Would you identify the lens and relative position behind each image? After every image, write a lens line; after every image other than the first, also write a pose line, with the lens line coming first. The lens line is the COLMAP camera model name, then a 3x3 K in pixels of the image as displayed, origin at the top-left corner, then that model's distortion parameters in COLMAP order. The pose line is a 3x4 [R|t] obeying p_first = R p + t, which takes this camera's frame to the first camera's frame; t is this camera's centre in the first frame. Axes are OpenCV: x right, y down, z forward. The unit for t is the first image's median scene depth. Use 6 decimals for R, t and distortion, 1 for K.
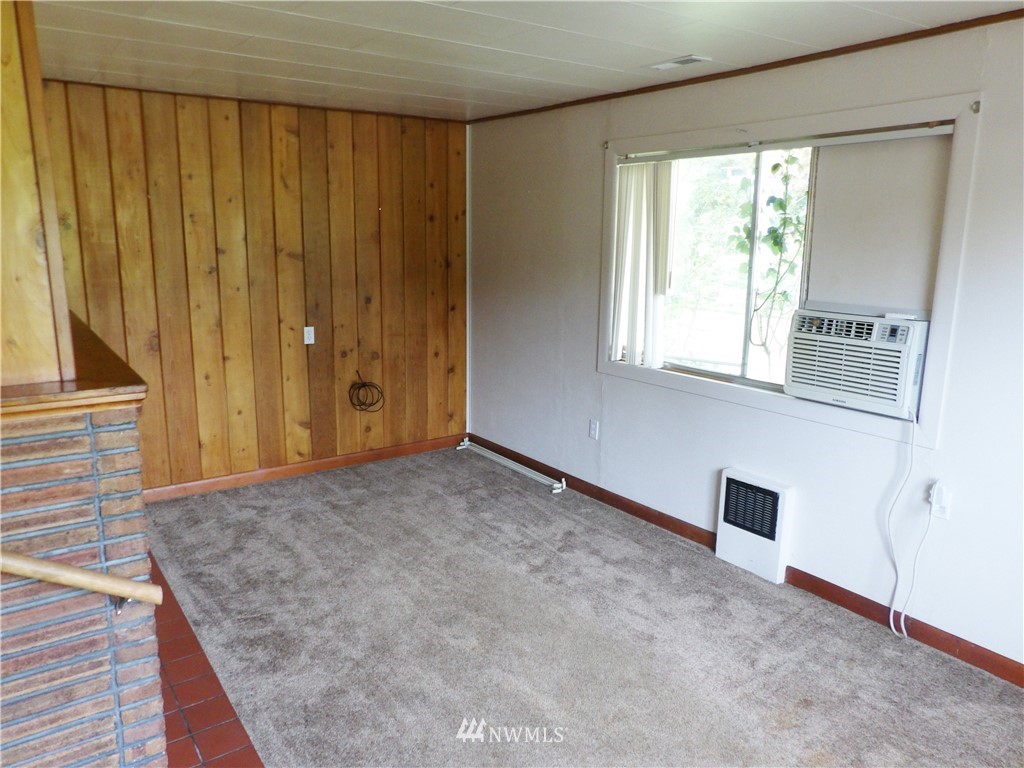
lens RADIAL K [[727.2, 0, 506.6], [0, 727.2, 381.8], [0, 0, 1]] dist [-0.044450, 0.055774]
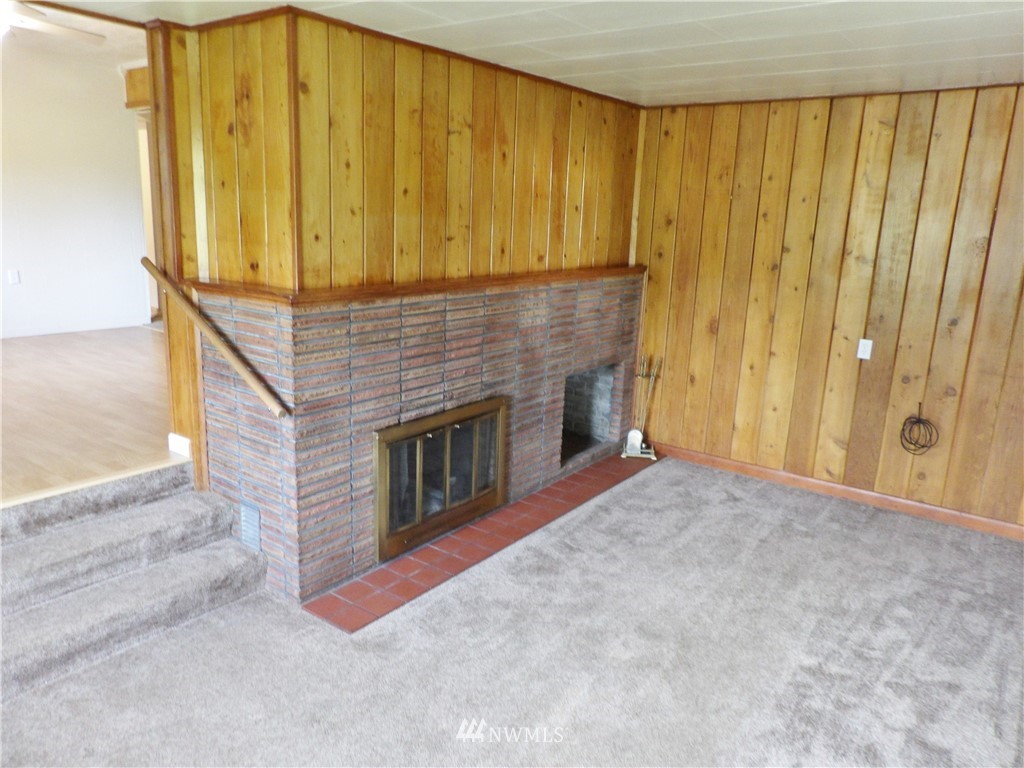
lens RADIAL K [[727.2, 0, 501.6], [0, 727.2, 377.8], [0, 0, 1]] dist [-0.044450, 0.055774]
pose [[0.305392, 0.206663, -0.929530, 0.526225], [-0.225638, 0.964069, 0.140210, -0.065375], [0.925107, 0.166918, 0.341050, 0.345476]]
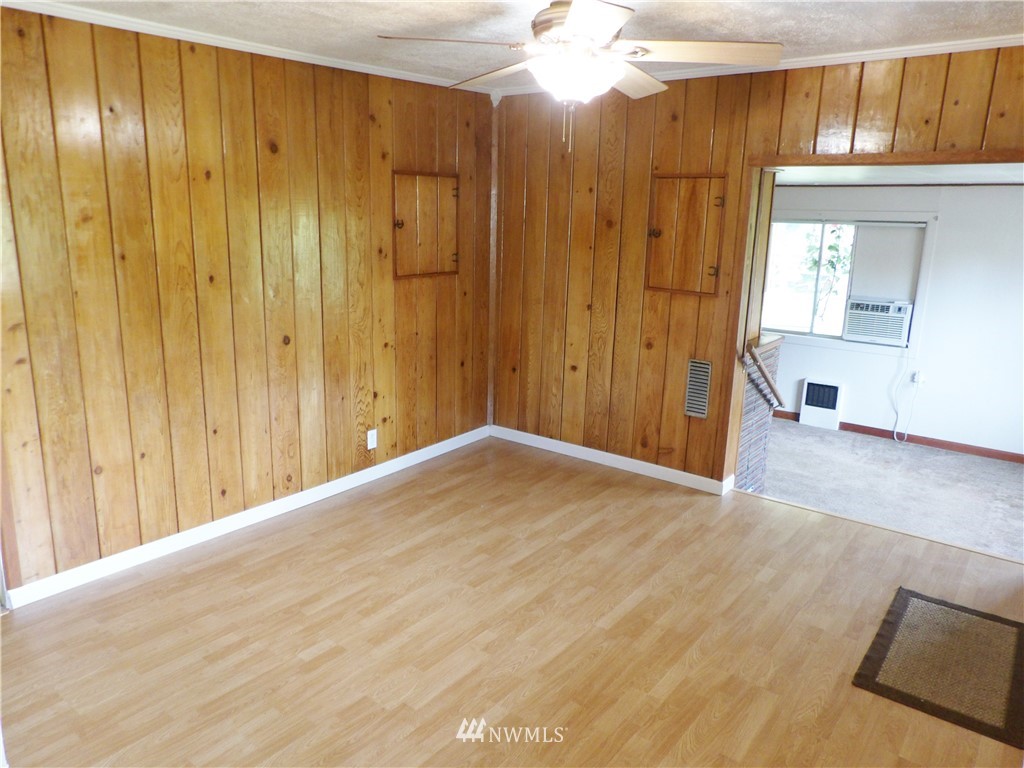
lens RADIAL K [[727.2, 0, 502.7], [0, 727.2, 382.2], [0, 0, 1]] dist [-0.044450, 0.055774]
pose [[0.959127, -0.056398, 0.277298, -0.973366], [0.047521, 0.998123, 0.038635, 0.010984], [-0.278956, -0.023878, 0.960007, -0.637703]]
